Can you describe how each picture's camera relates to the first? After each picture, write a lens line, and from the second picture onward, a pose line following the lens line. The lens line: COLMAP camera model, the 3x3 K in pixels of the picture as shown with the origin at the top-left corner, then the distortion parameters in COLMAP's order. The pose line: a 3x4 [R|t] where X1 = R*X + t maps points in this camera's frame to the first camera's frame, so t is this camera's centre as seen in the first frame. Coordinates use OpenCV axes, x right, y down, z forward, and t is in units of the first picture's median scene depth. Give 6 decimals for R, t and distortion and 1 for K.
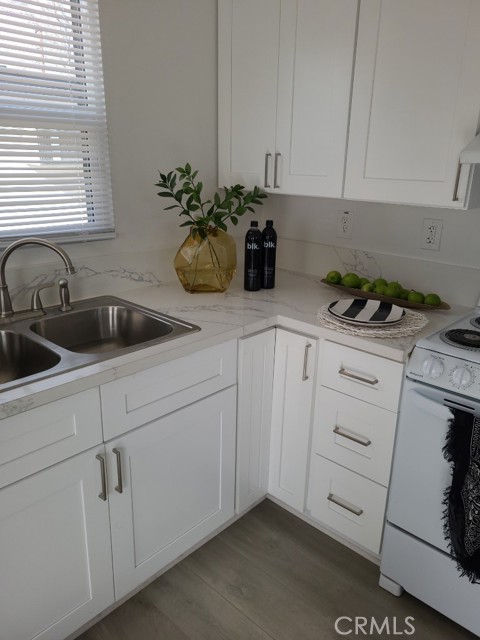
lens RADIAL K [[487.3, 0, 255.5], [0, 487.3, 318.2], [0, 0, 1]] dist [0.040479, -0.036044]
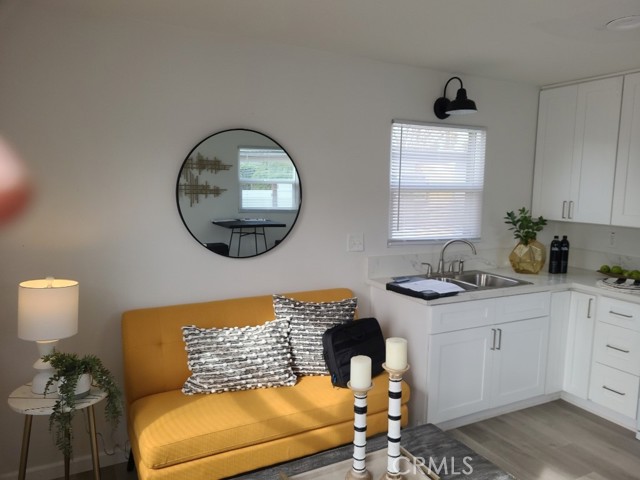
lens RADIAL K [[487.3, 0, 329.9], [0, 487.3, 239.9], [0, 0, 1]] dist [0.040479, -0.036044]
pose [[0.940110, 0.027328, -0.339774, -0.179520], [-0.095564, 0.977937, -0.185758, 0.249167], [0.327201, 0.207103, 0.921980, -1.015581]]
